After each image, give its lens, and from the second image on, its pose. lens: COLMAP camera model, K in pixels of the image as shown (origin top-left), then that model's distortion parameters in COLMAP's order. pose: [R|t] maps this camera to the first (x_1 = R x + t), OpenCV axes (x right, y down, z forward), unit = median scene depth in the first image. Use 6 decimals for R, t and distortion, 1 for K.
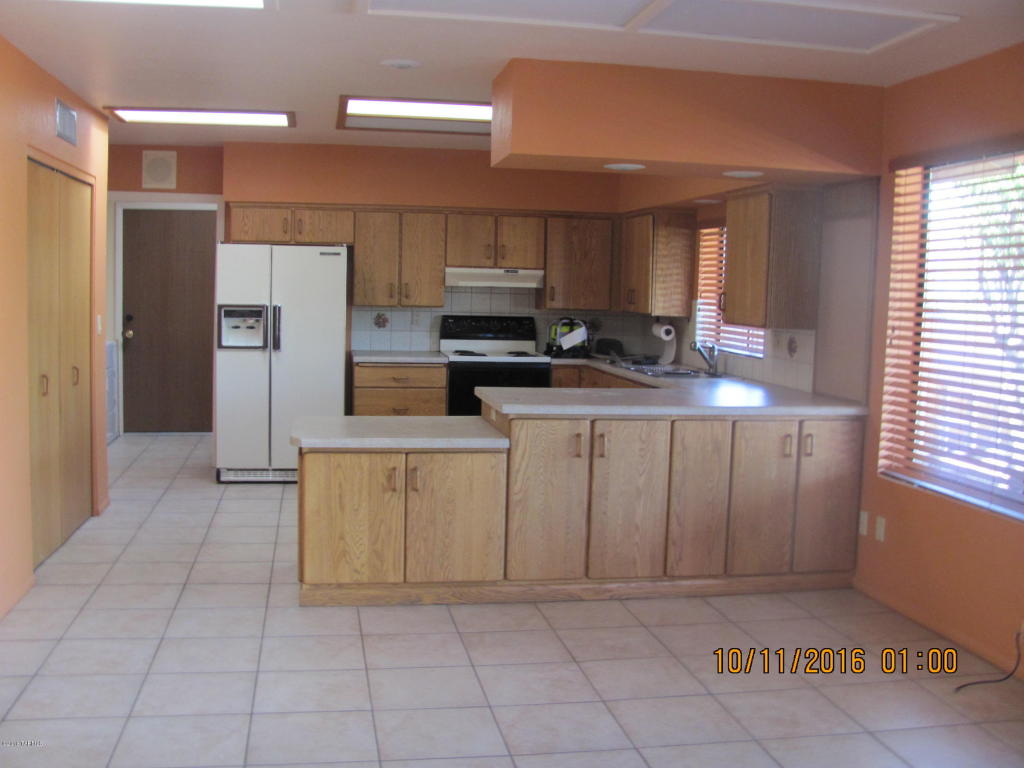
lens RADIAL K [[1076.6, 0, 509.8], [0, 1076.6, 380.3], [0, 0, 1]] dist [-0.148546, 0.000000]
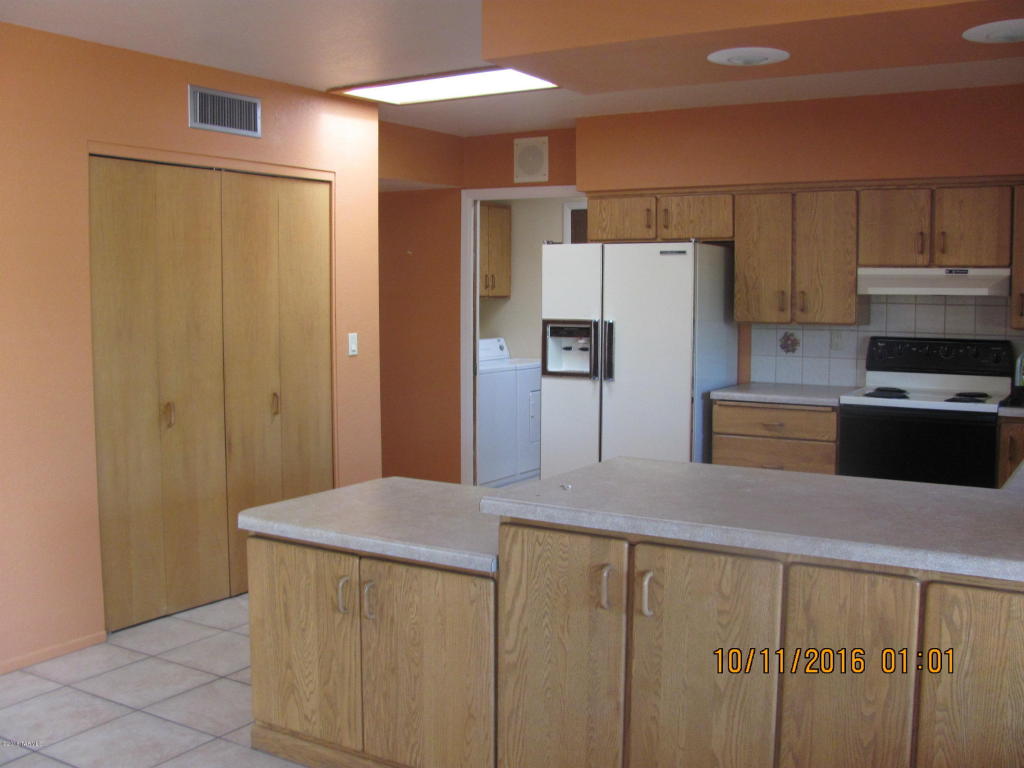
lens RADIAL K [[1076.6, 0, 513.5], [0, 1076.6, 394.0], [0, 0, 1]] dist [-0.148546, 0.000000]
pose [[0.747522, 0.043151, -0.662834, 0.249688], [-0.042658, 0.998946, 0.016925, -0.027916], [0.662866, 0.015624, 0.748575, 0.373892]]
